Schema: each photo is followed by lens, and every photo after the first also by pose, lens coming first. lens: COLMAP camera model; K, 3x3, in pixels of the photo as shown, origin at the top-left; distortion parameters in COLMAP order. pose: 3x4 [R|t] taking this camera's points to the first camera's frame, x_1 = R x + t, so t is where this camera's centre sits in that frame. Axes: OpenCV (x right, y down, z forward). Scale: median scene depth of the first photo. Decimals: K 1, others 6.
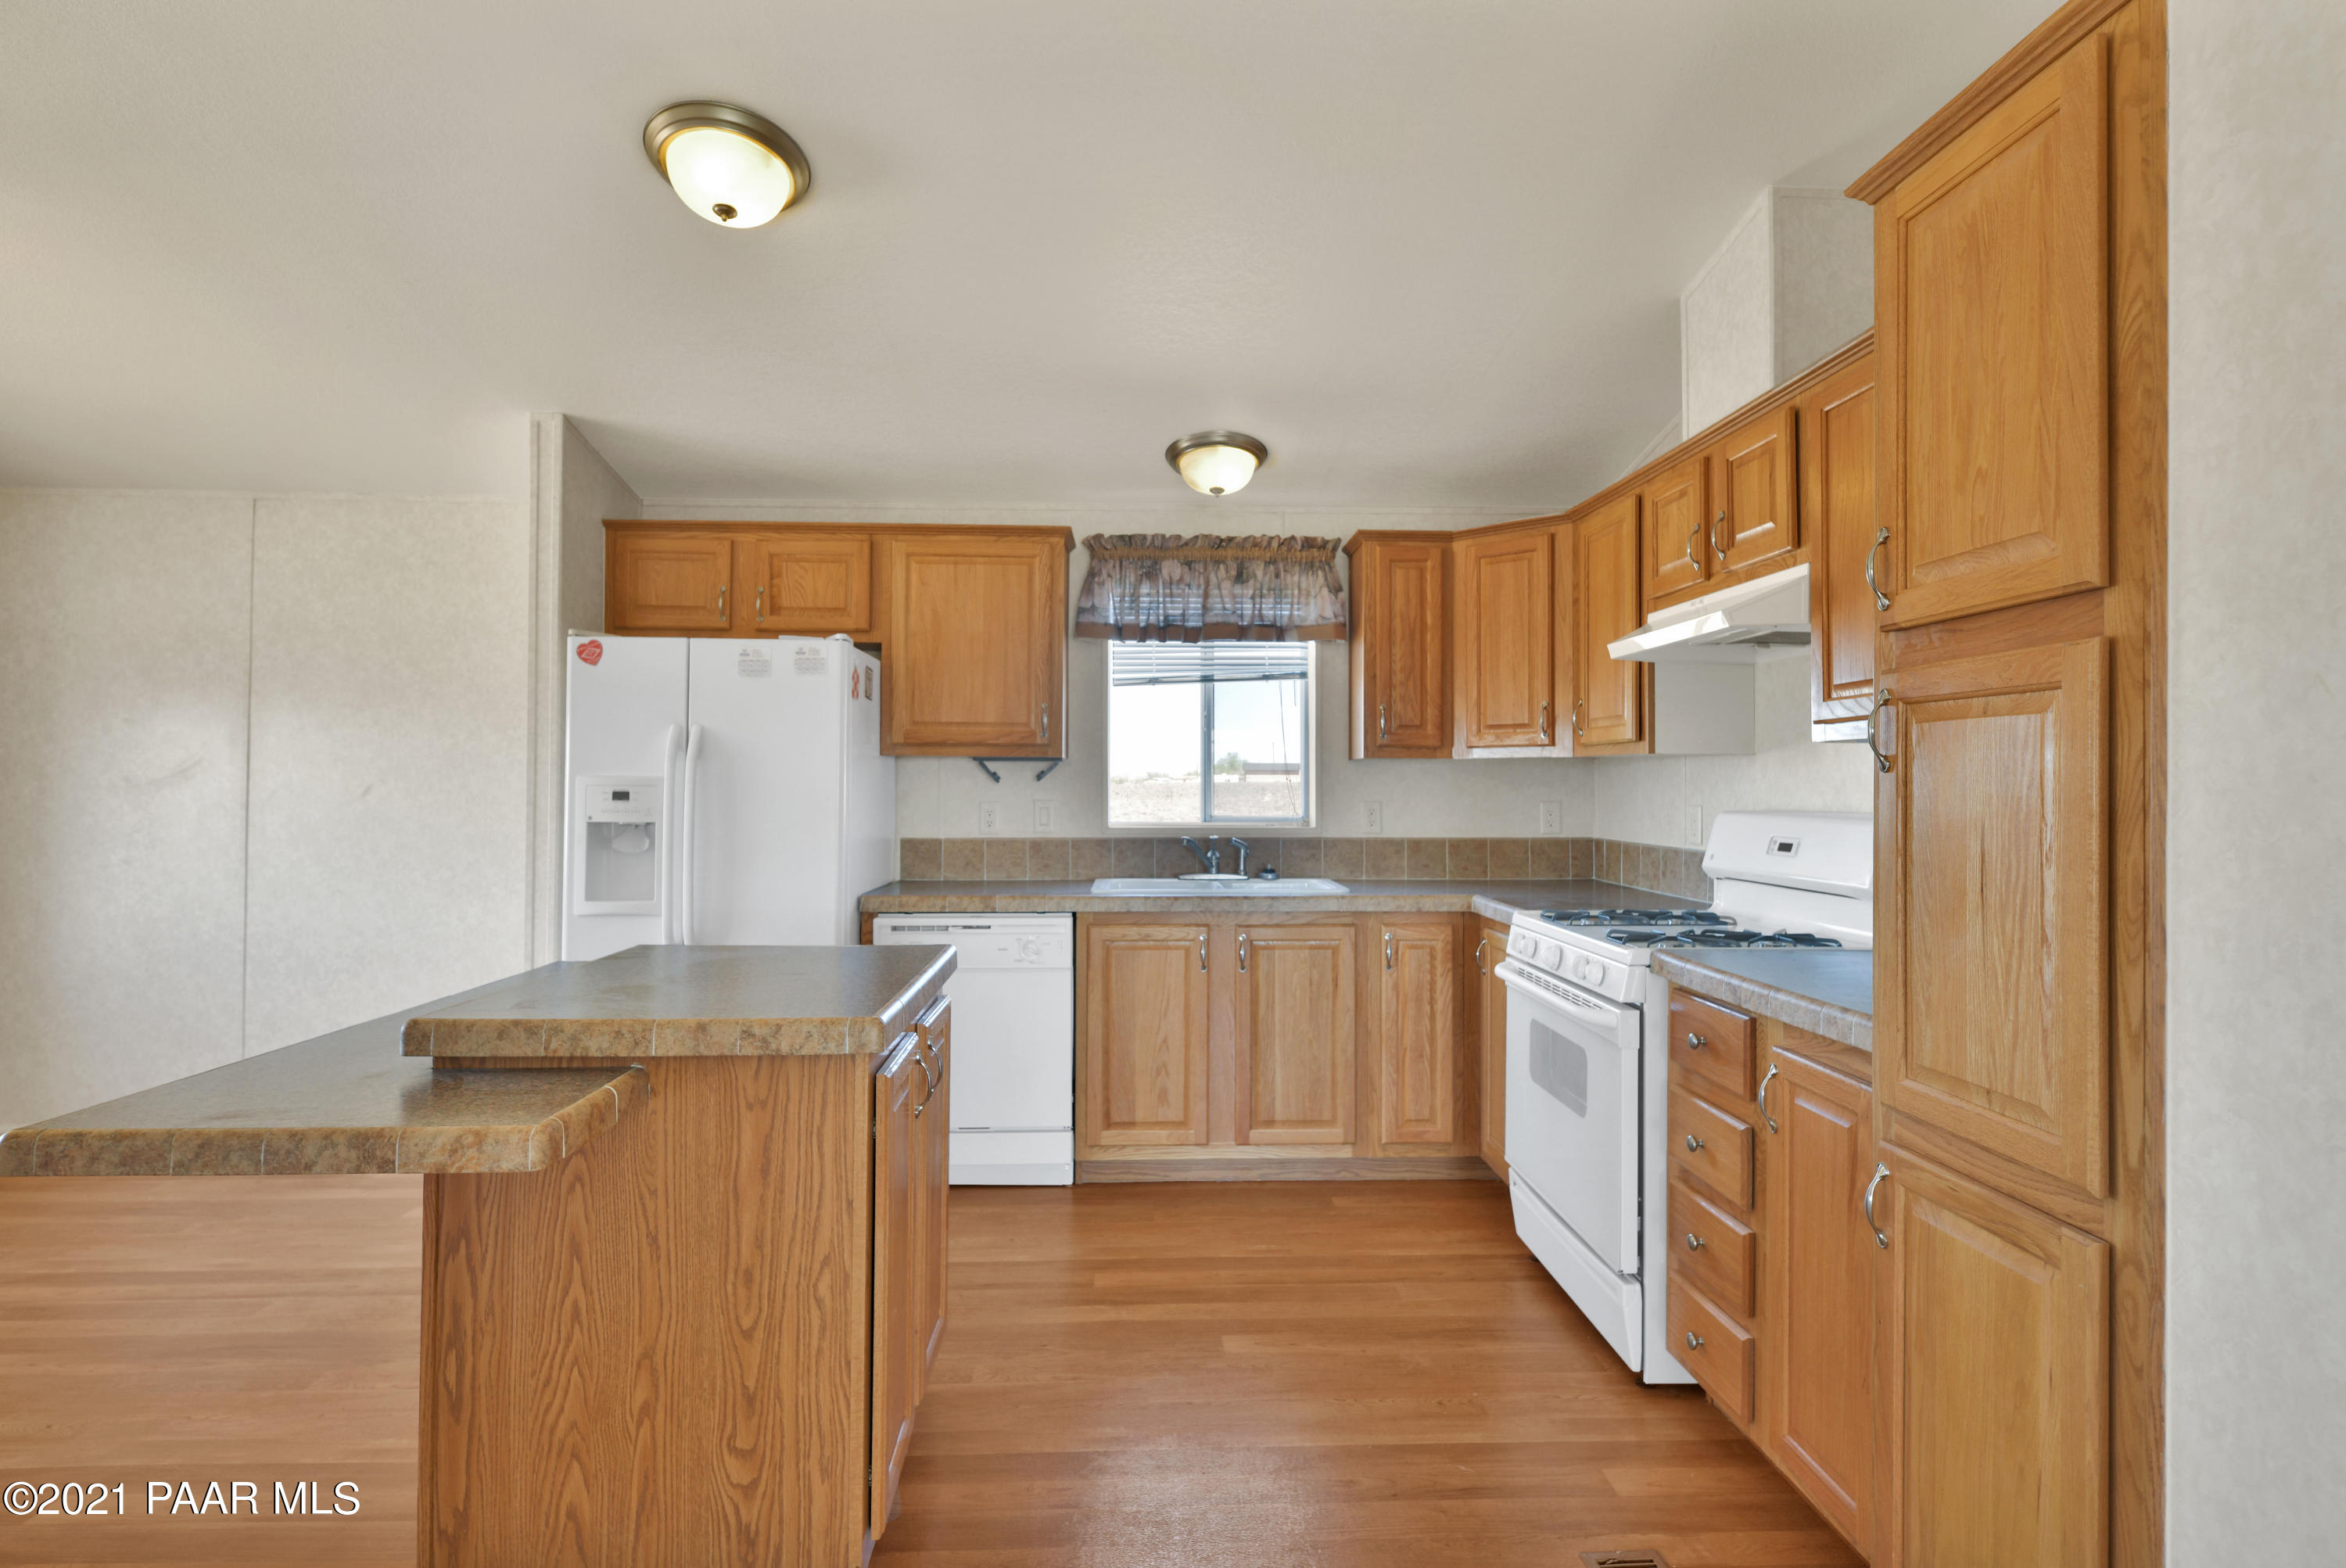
lens RADIAL K [[1193.3, 0, 1170.5], [0, 1193.3, 773.0], [0, 0, 1]] dist [0.004998, 0.000510]
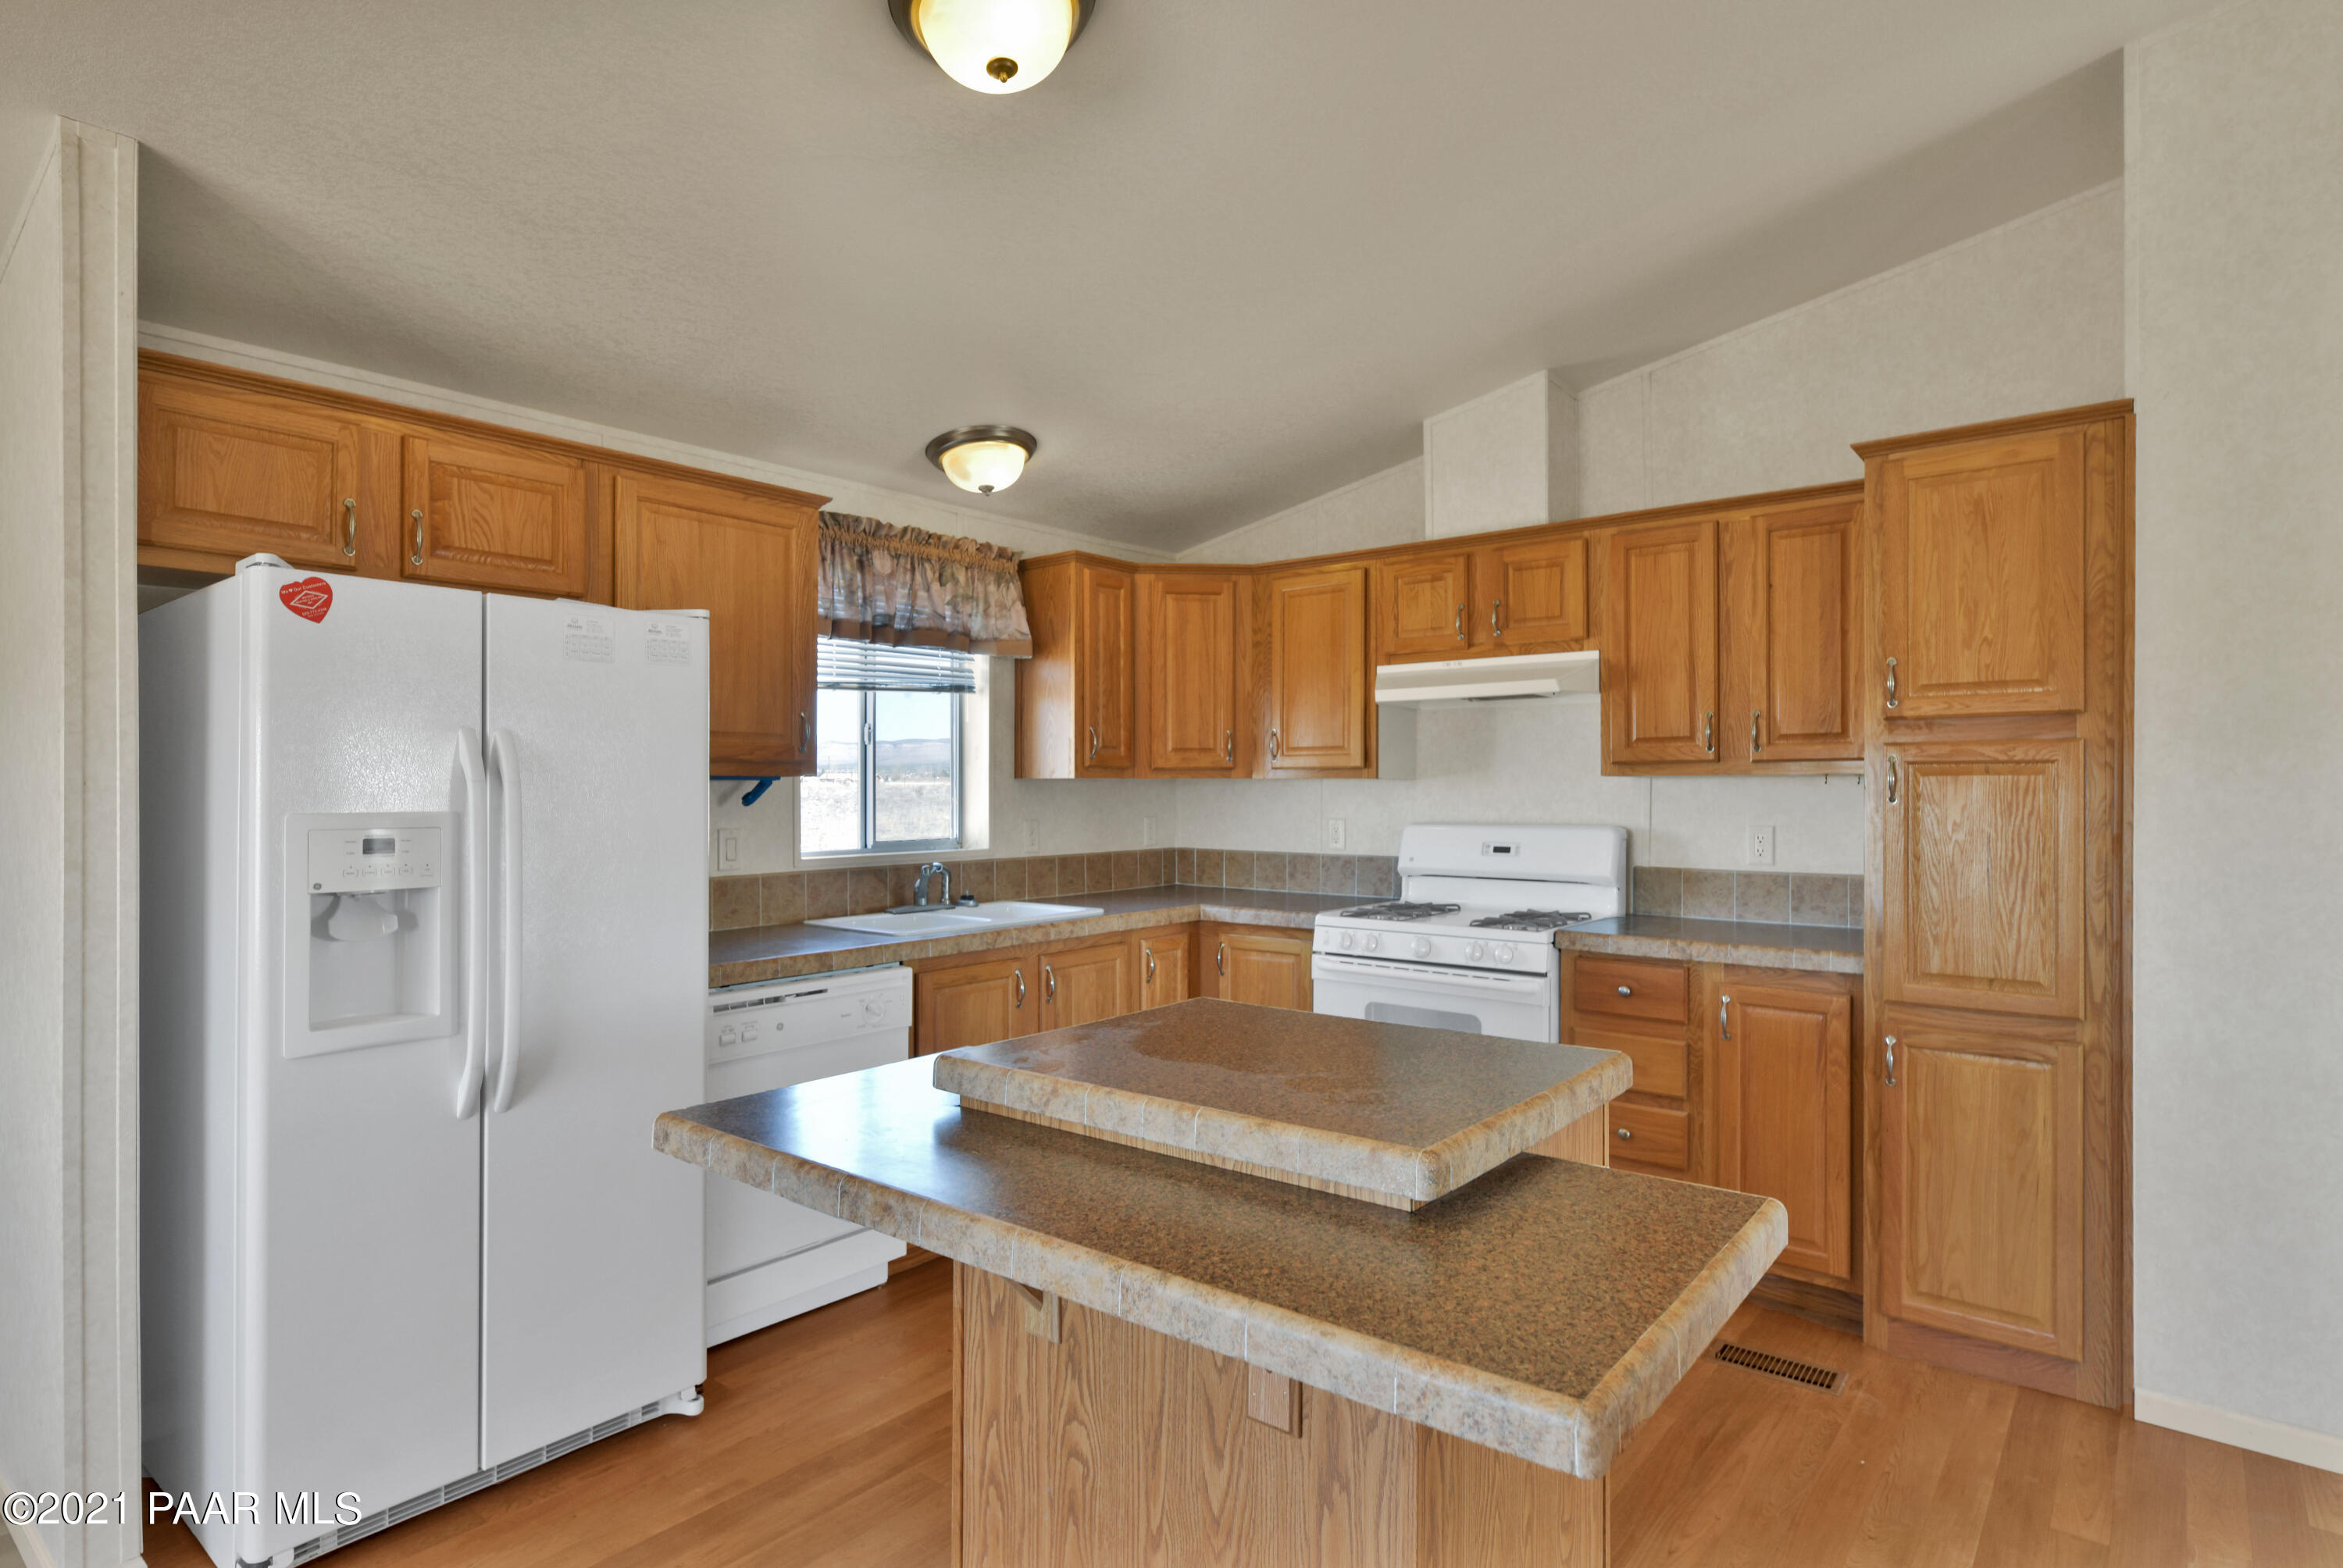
lens RADIAL K [[1232.4, 0, 1172.4], [0, 1232.4, 783.2], [0, 0, 1]] dist [0.004160, 0.000593]
pose [[0.658656, -0.002128, 0.752442, -0.572625], [-0.004046, 0.999972, 0.006369, -0.015303], [-0.752434, -0.007239, 0.658628, 0.258176]]
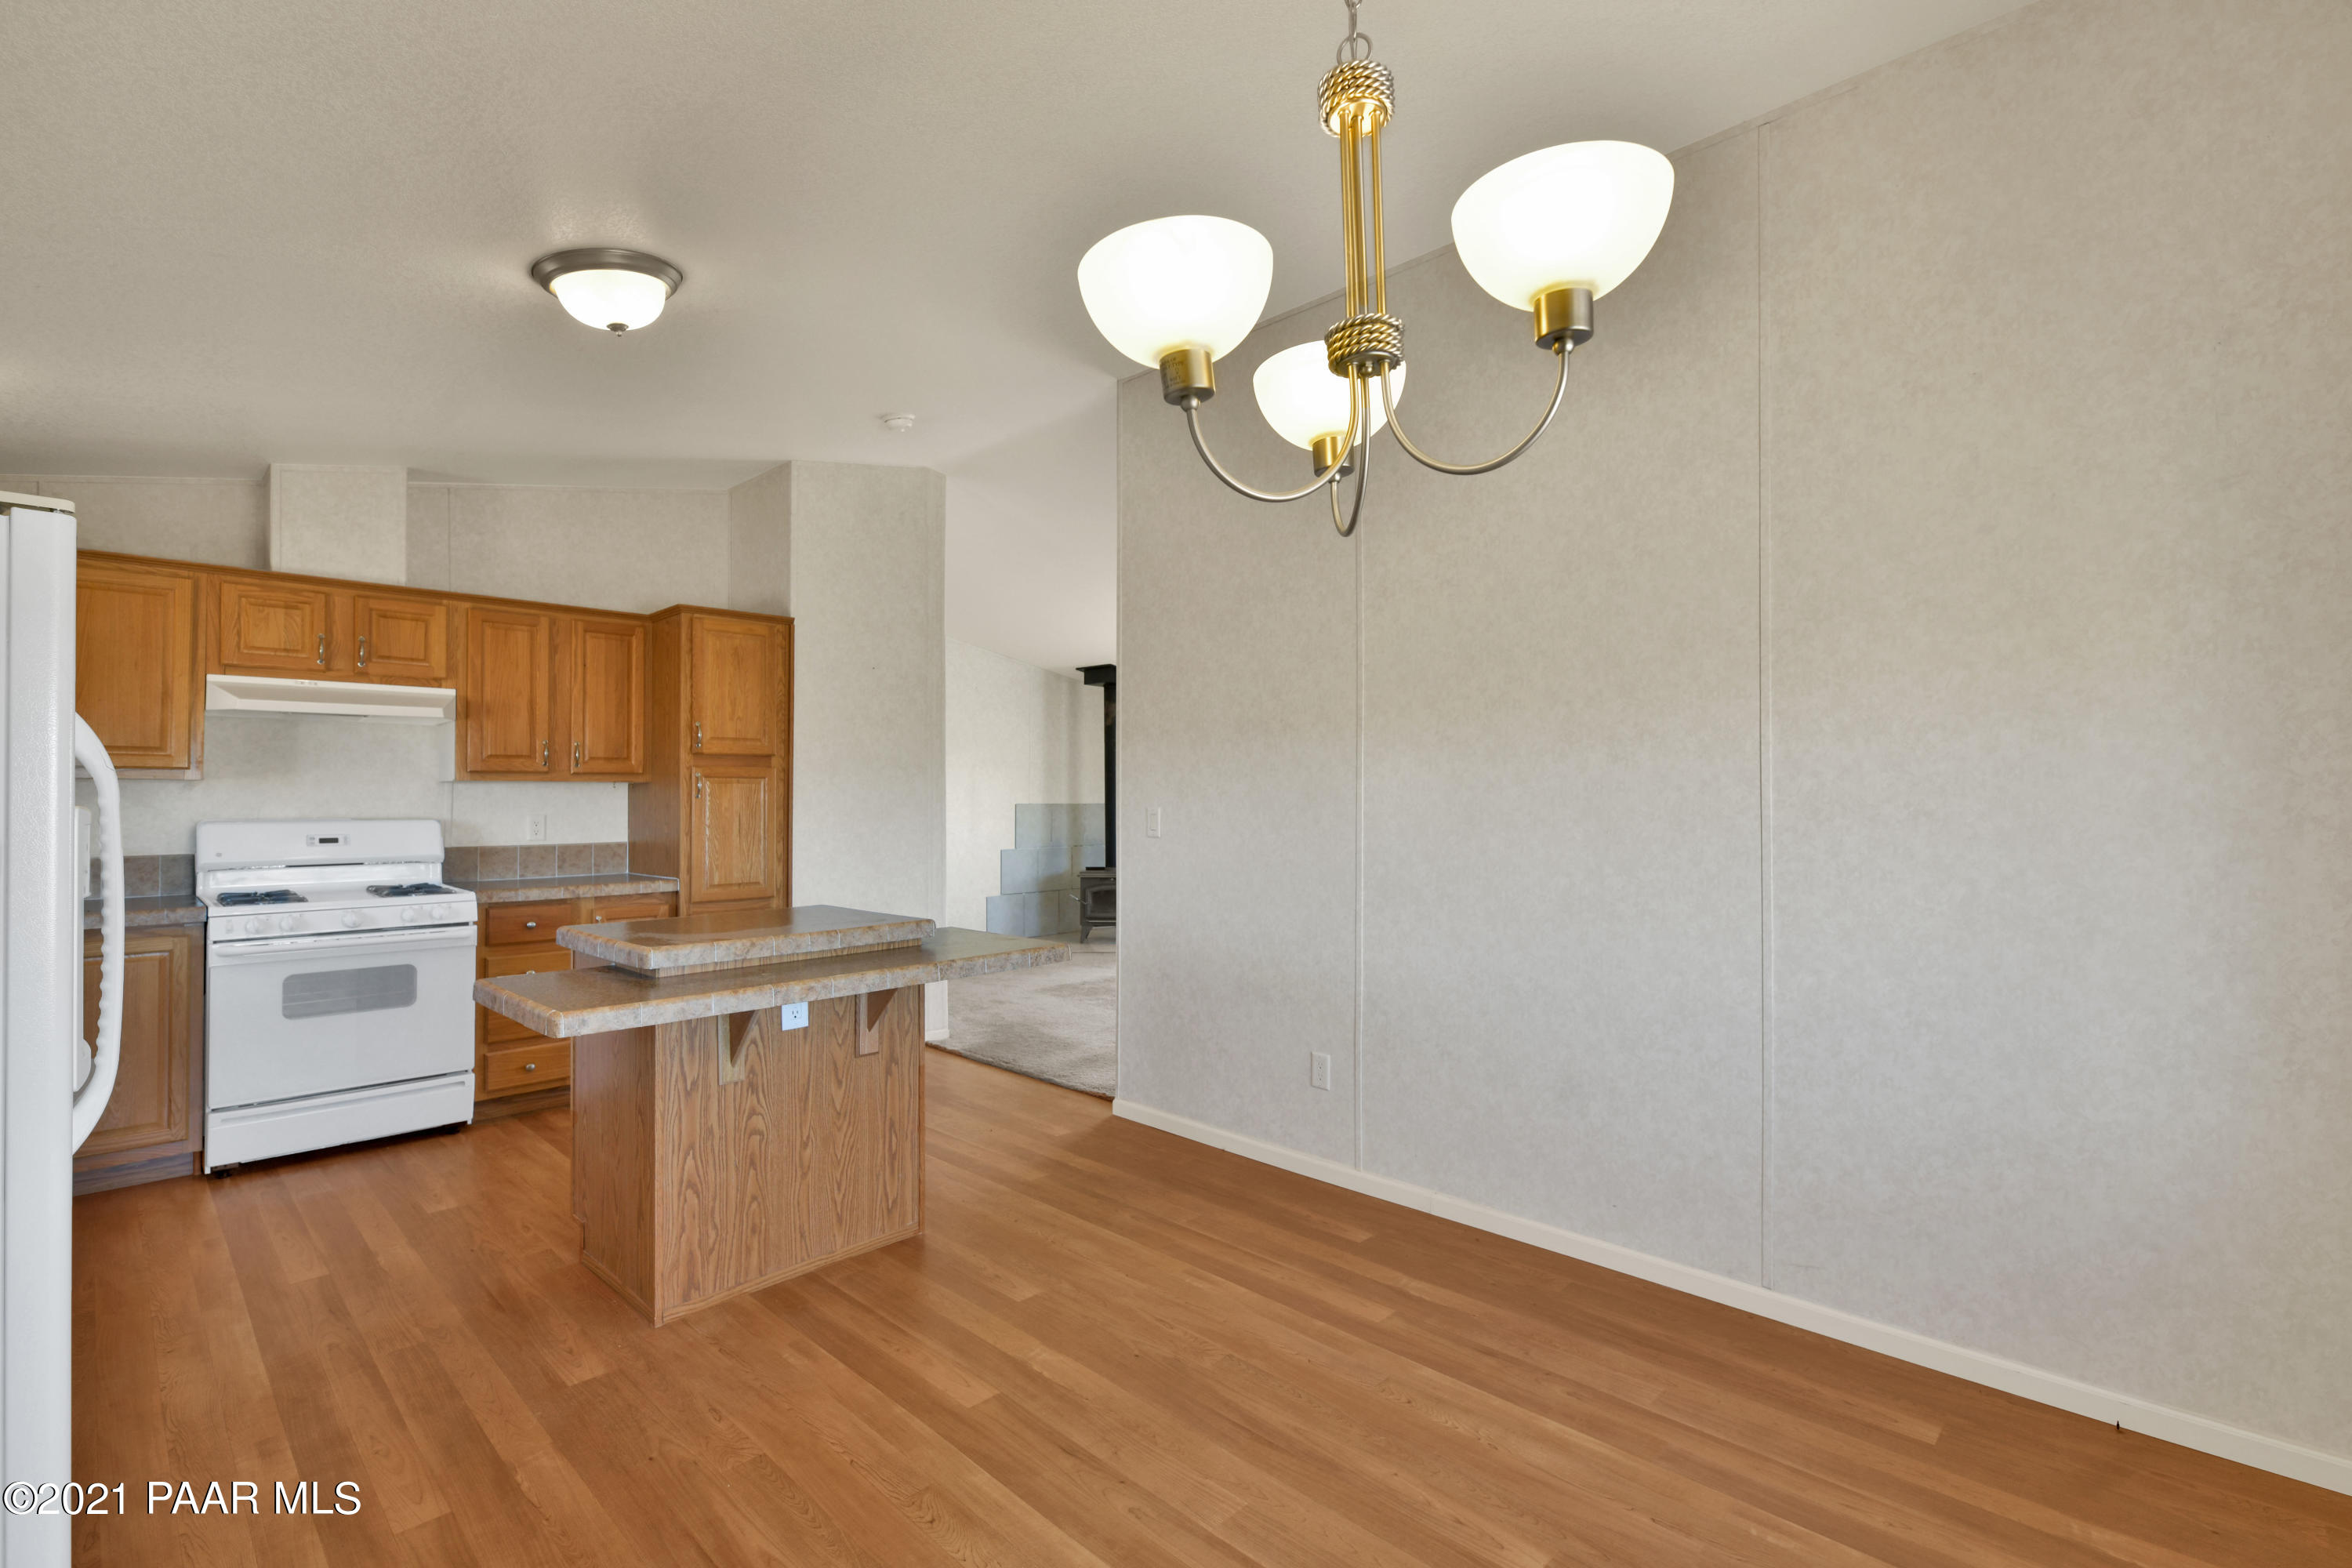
lens RADIAL K [[1044.9, 0, 1176.1], [0, 1044.9, 785.2], [0, 0, 1]] dist [0.000933, 0.000071]
pose [[-0.695380, 0.007556, 0.718602, -0.957739], [-0.008009, 0.999801, -0.018263, 0.002347], [-0.718597, -0.018455, -0.695181, 0.841790]]
